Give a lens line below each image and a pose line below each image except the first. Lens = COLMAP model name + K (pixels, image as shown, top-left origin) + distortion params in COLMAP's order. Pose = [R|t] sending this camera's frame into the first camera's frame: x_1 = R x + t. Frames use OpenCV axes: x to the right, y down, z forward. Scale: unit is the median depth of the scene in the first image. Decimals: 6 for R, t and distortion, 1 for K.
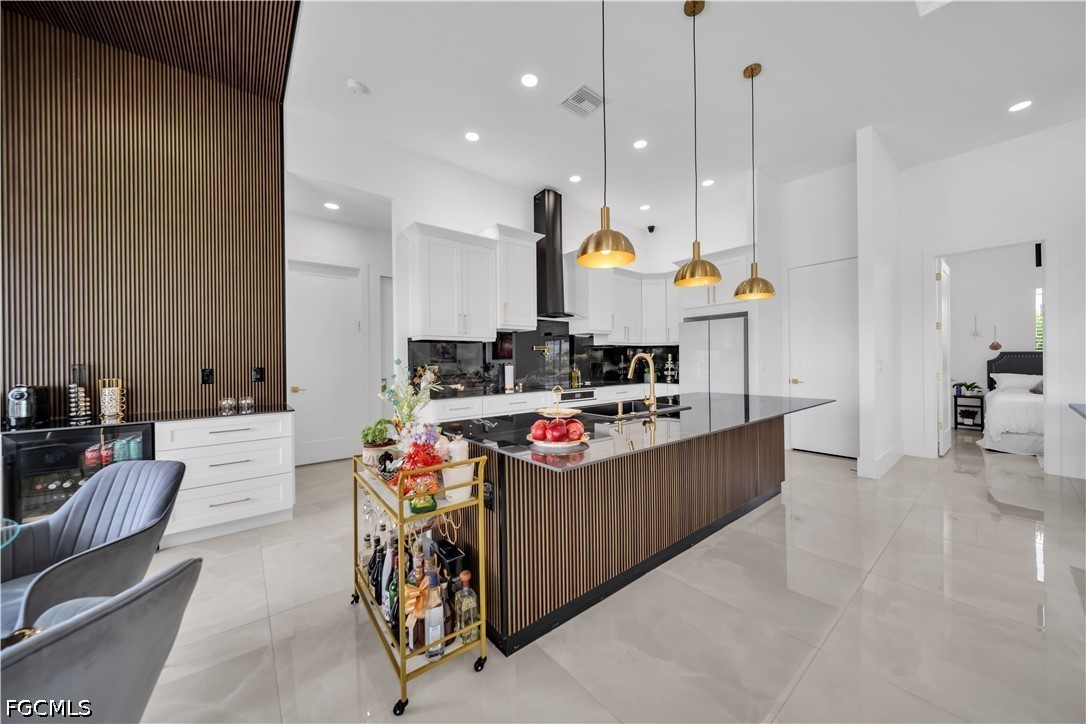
lens RADIAL K [[375.7, 0, 549.5], [0, 375.7, 361.0], [0, 0, 1]] dist [0.000464, -0.000948]
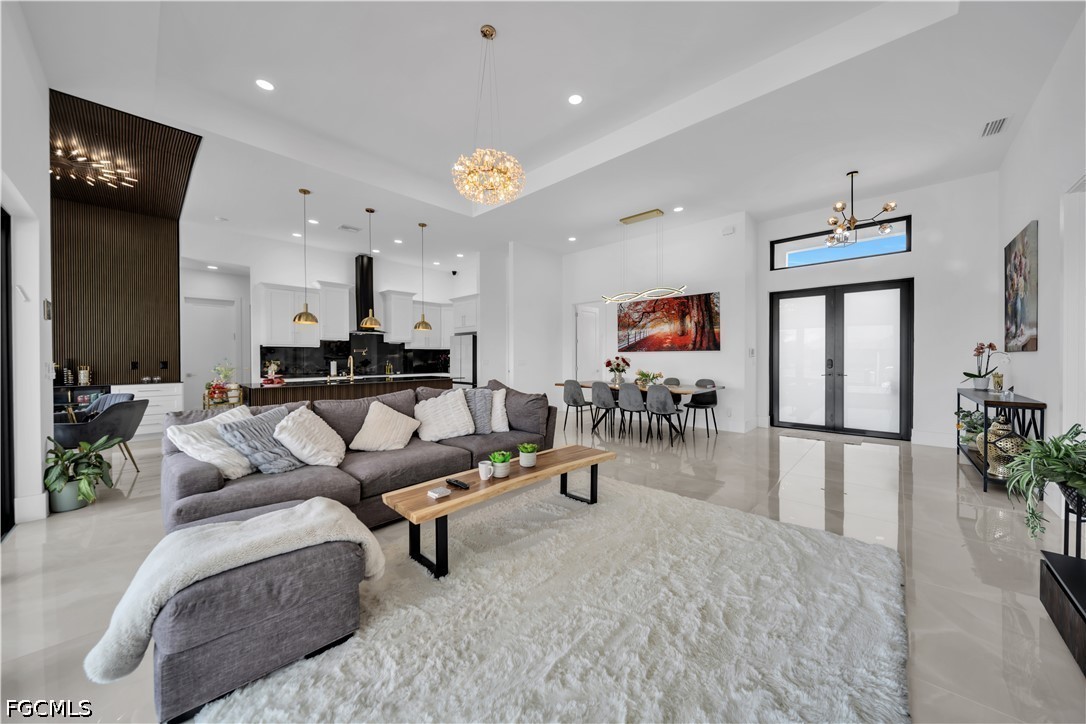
lens RADIAL K [[375.7, 0, 549.1], [0, 375.7, 359.9], [0, 0, 1]] dist [0.000464, -0.000948]
pose [[0.988779, 0.005160, 0.149297, 0.592790], [-0.005385, 0.999985, 0.001103, -0.001238], [-0.149289, -0.001895, 0.988792, -0.796681]]
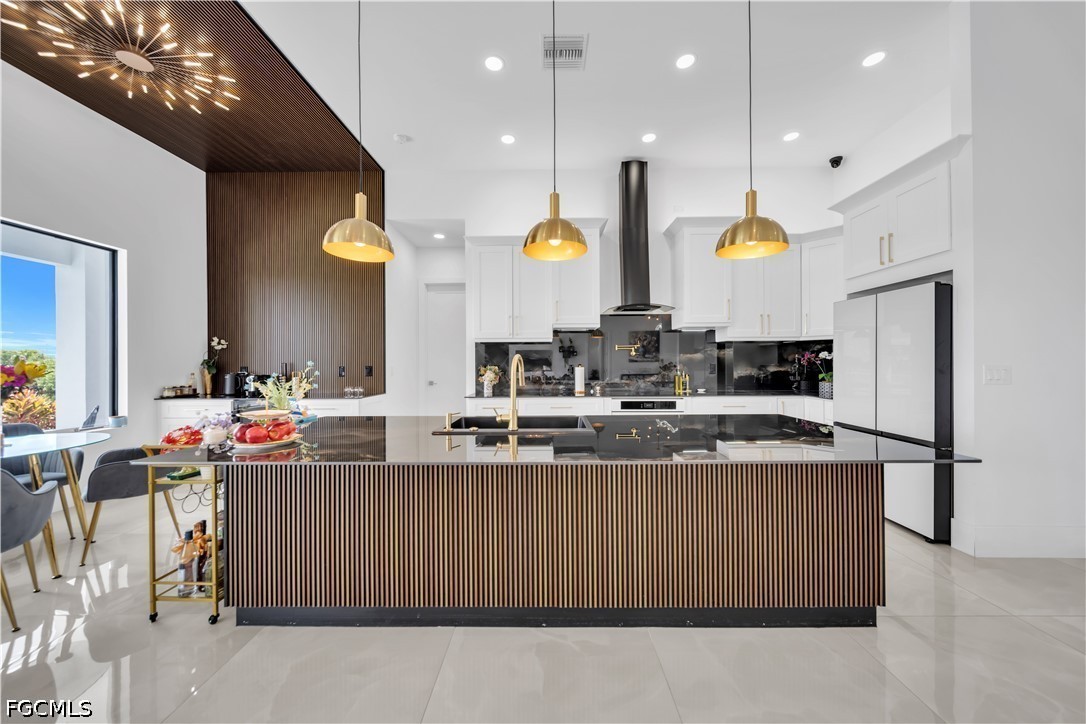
lens RADIAL K [[375.7, 0, 544.1], [0, 375.7, 362.5], [0, 0, 1]] dist [0.000464, -0.000948]
pose [[0.768691, 0.006718, -0.639585, 0.418785], [-0.002375, 0.999968, 0.007649, -0.005535], [0.639616, -0.004361, 0.768683, 0.230803]]
